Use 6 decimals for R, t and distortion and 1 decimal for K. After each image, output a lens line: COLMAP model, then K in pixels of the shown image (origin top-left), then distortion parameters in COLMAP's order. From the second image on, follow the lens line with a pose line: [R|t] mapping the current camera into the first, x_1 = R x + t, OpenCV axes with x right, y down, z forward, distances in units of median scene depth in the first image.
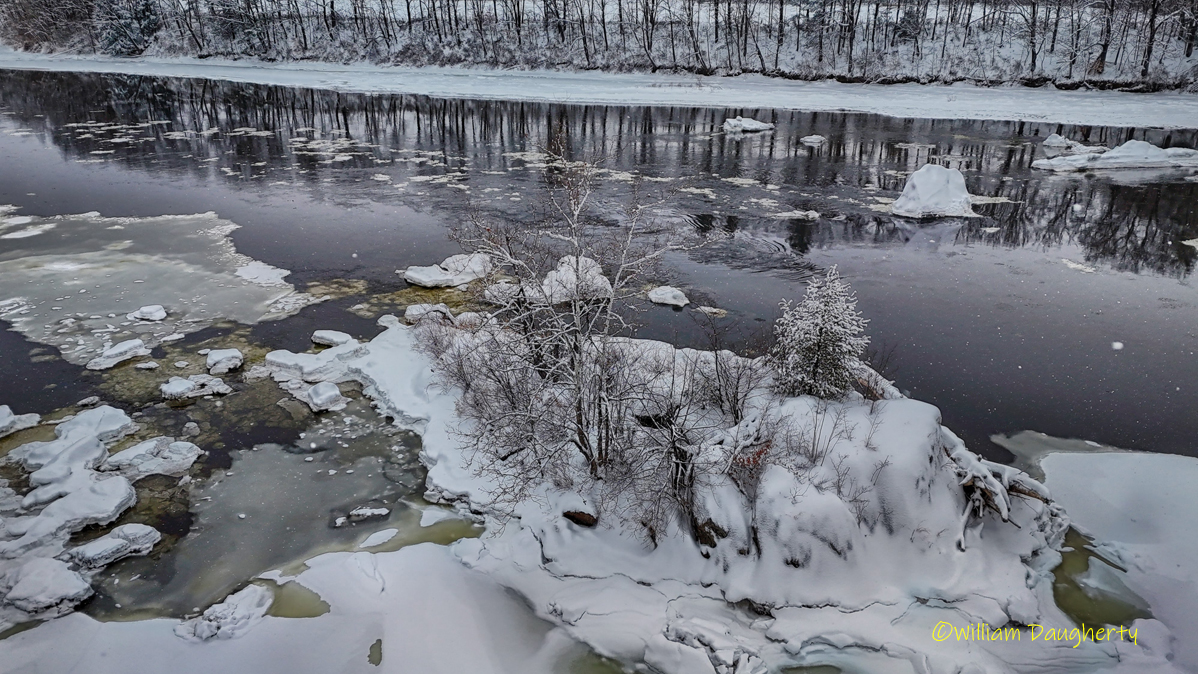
lens RADIAL K [[874.4, 0, 599.0], [0, 874.4, 337.0], [0, 0, 1]] dist [0.094323, -0.101083]
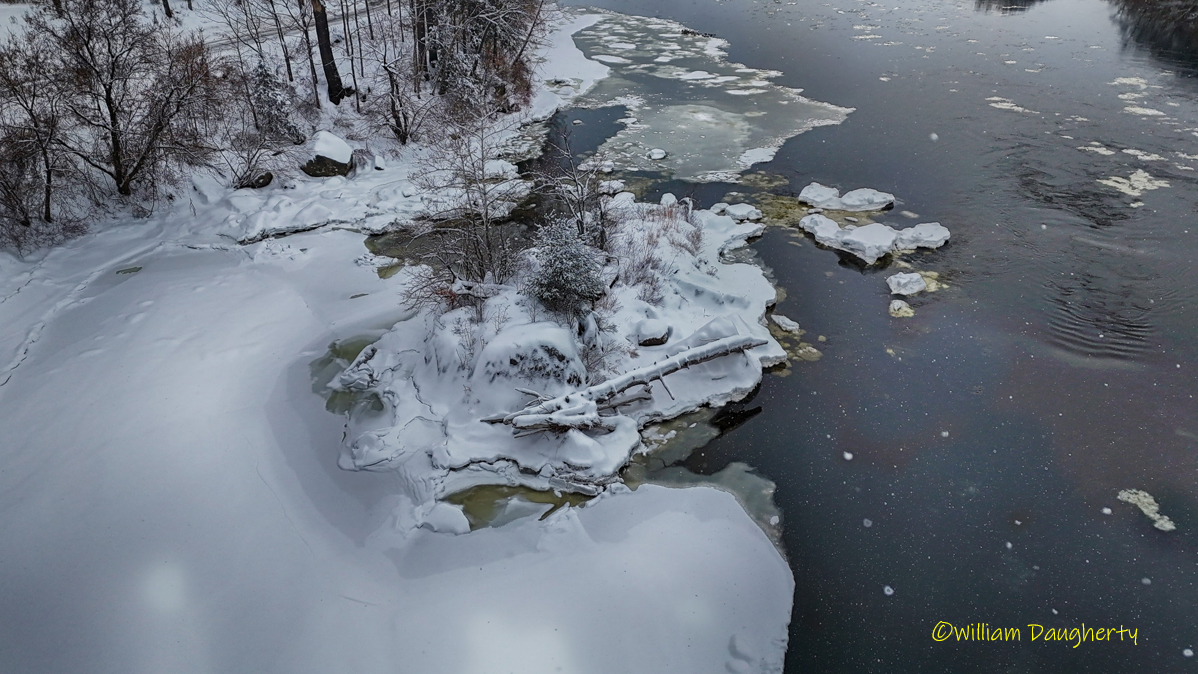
lens RADIAL K [[874.4, 0, 599.0], [0, 874.4, 337.0], [0, 0, 1]] dist [0.094323, -0.101083]
pose [[0.364009, 0.445402, -0.817994, 1.885581], [-0.342811, 0.880664, 0.326974, -0.475297], [0.866013, 0.161396, 0.473258, 0.593708]]
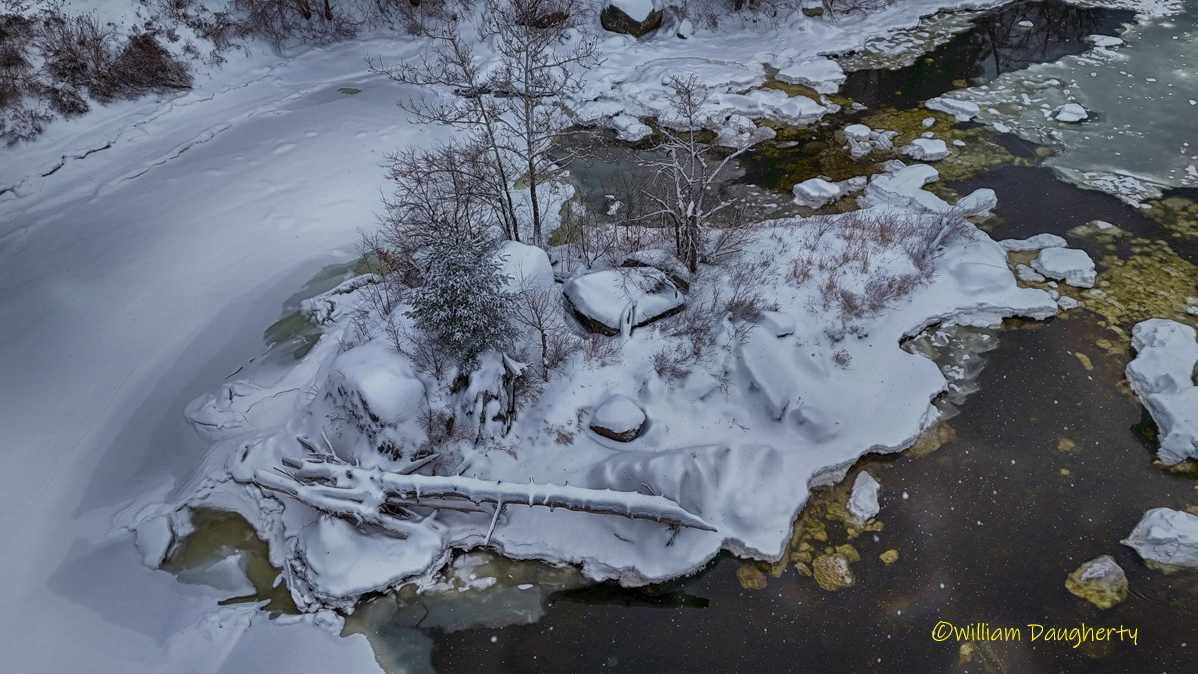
lens RADIAL K [[874.4, 0, 599.0], [0, 874.4, 337.0], [0, 0, 1]] dist [0.094323, -0.101083]
pose [[-0.352656, 0.615467, -0.704865, 1.193590], [-0.331094, 0.622462, 0.709167, -0.910179], [0.875221, 0.483468, -0.015737, 1.566478]]
